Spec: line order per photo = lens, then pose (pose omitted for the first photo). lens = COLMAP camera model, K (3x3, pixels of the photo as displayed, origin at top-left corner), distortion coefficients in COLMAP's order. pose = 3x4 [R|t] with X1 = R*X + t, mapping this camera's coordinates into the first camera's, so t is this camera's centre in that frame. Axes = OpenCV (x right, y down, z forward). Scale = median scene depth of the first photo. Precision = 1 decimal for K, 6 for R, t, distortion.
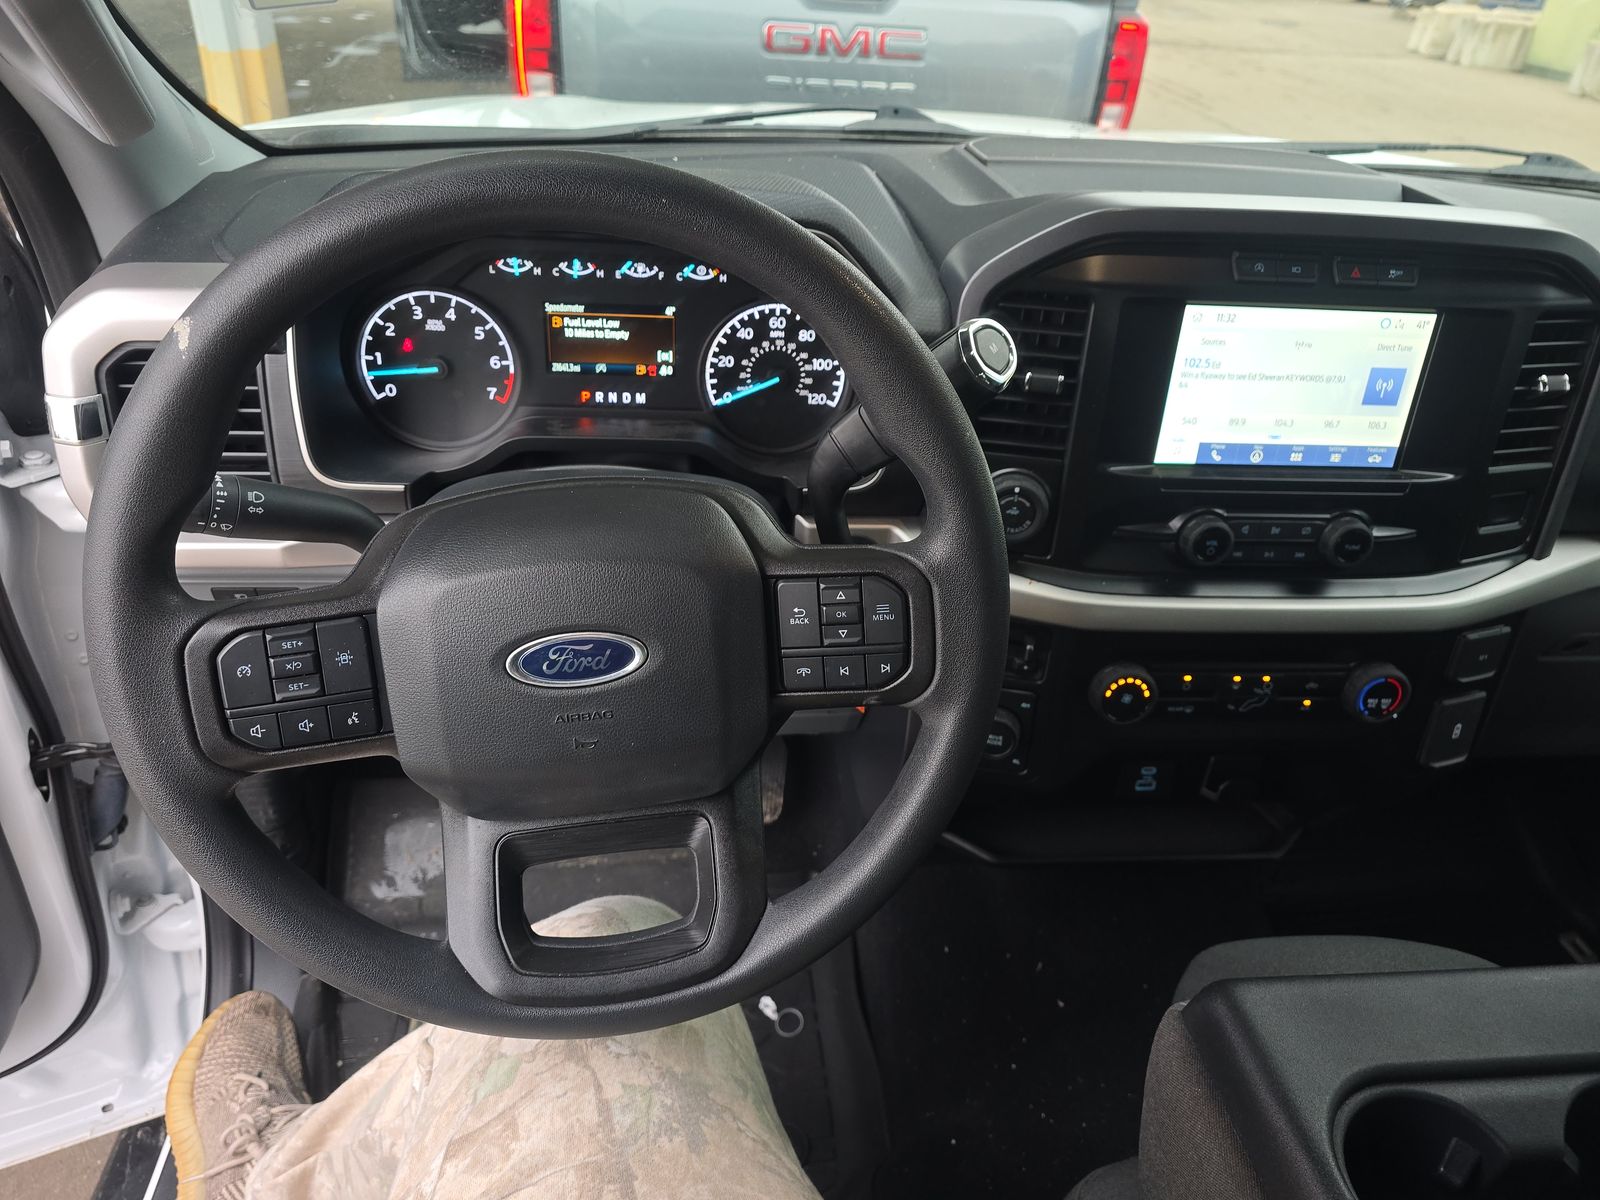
lens RADIAL K [[1076.3, 0, 800.0], [0, 1076.3, 600.0], [0, 0, 1]] dist [0.080903, -0.064487]
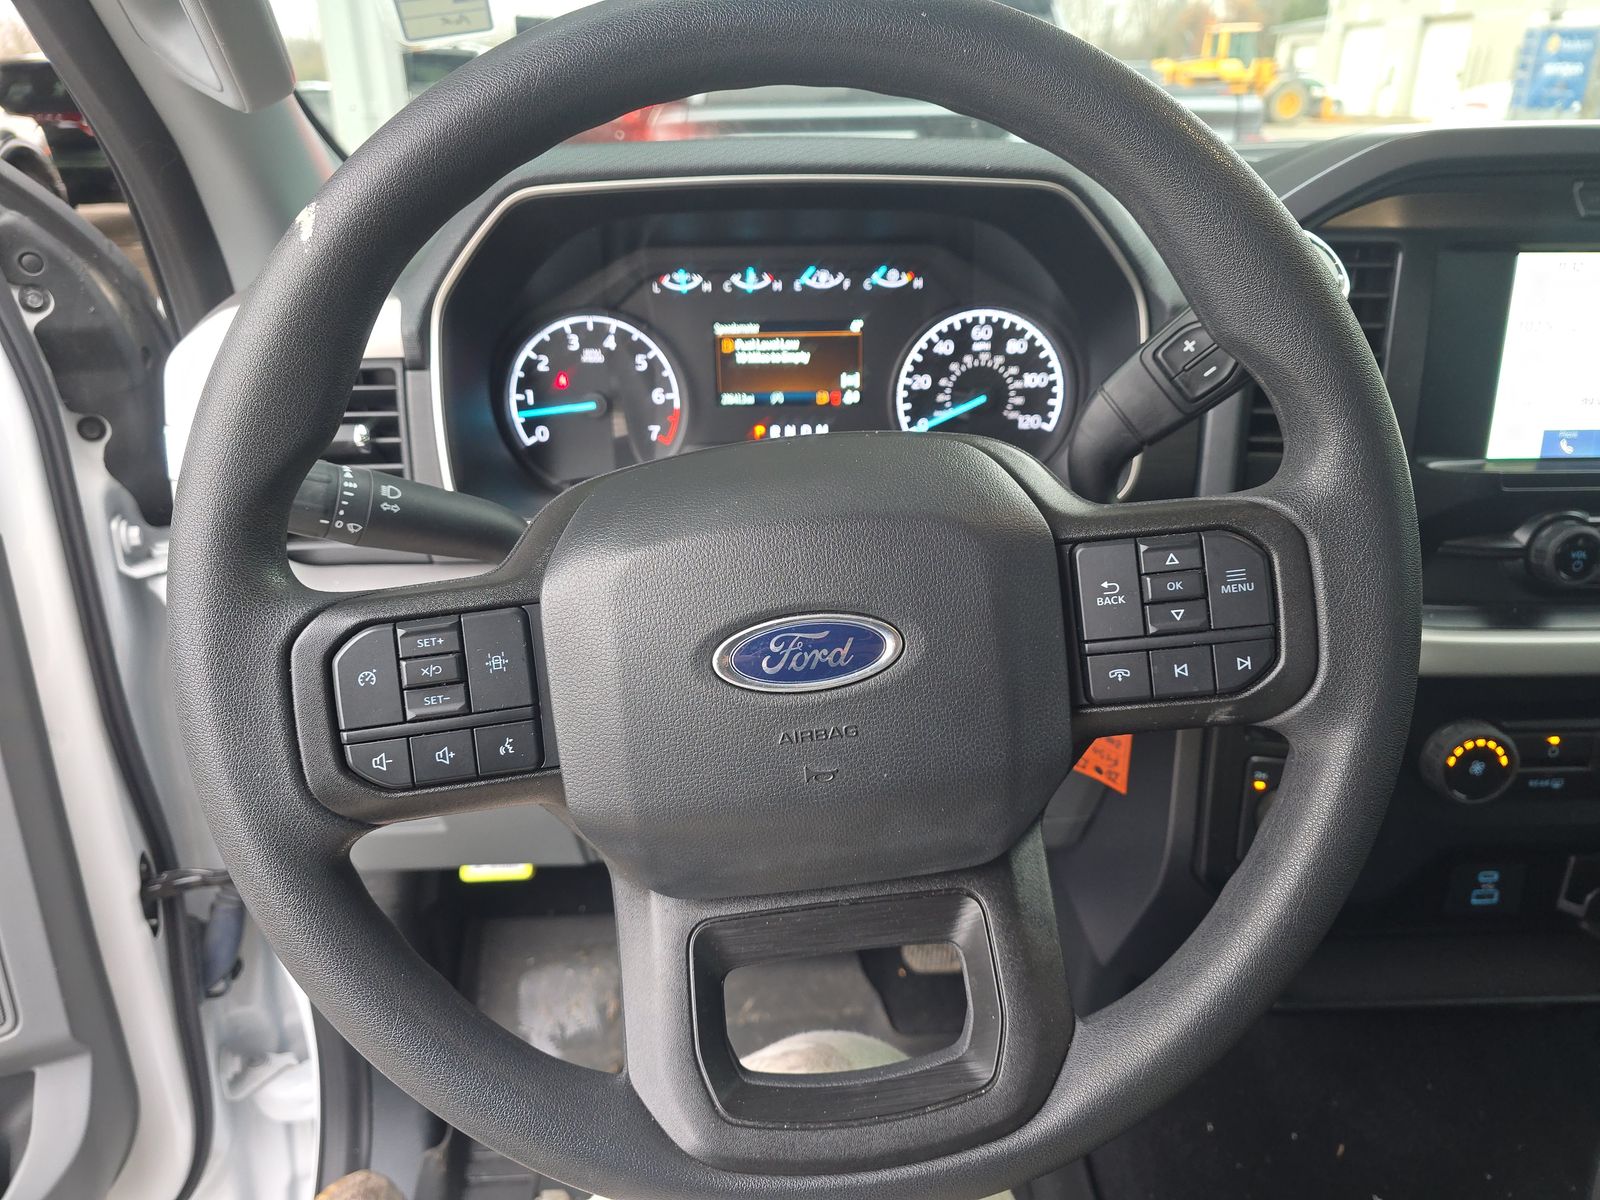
lens RADIAL K [[1076.1, 0, 808.2], [0, 1076.1, 608.8], [0, 0, 1]] dist [0.071215, -0.071340]
pose [[0.994826, -0.039557, -0.093577, -0.087250], [0.025187, 0.988359, -0.150037, 0.083897], [0.098422, 0.146904, 0.984242, 0.185297]]
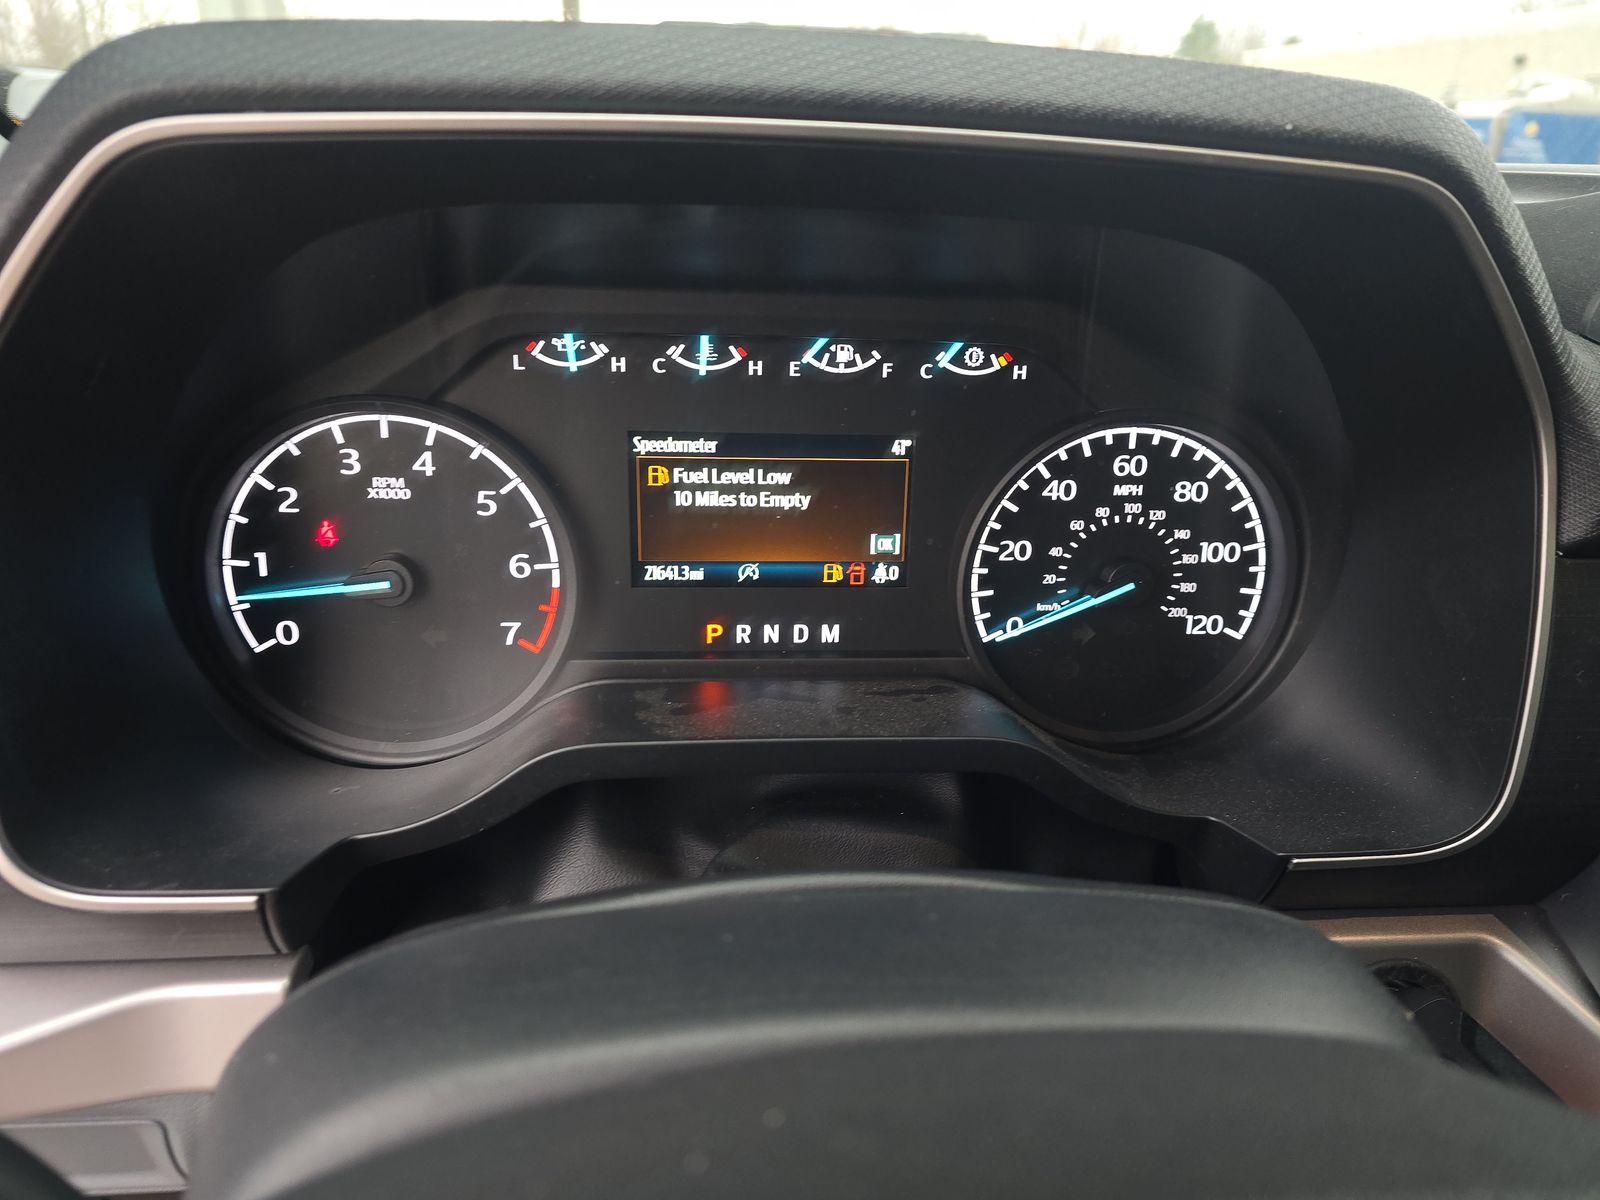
lens RADIAL K [[1099.1, 0, 817.4], [0, 1099.1, 632.4], [0, 0, 1]] dist [0.103595, -0.159348]
pose [[0.999527, -0.022864, -0.020562, -0.148748], [0.019024, 0.985143, -0.170678, -0.110790], [0.024159, 0.170206, 0.985112, 0.556016]]
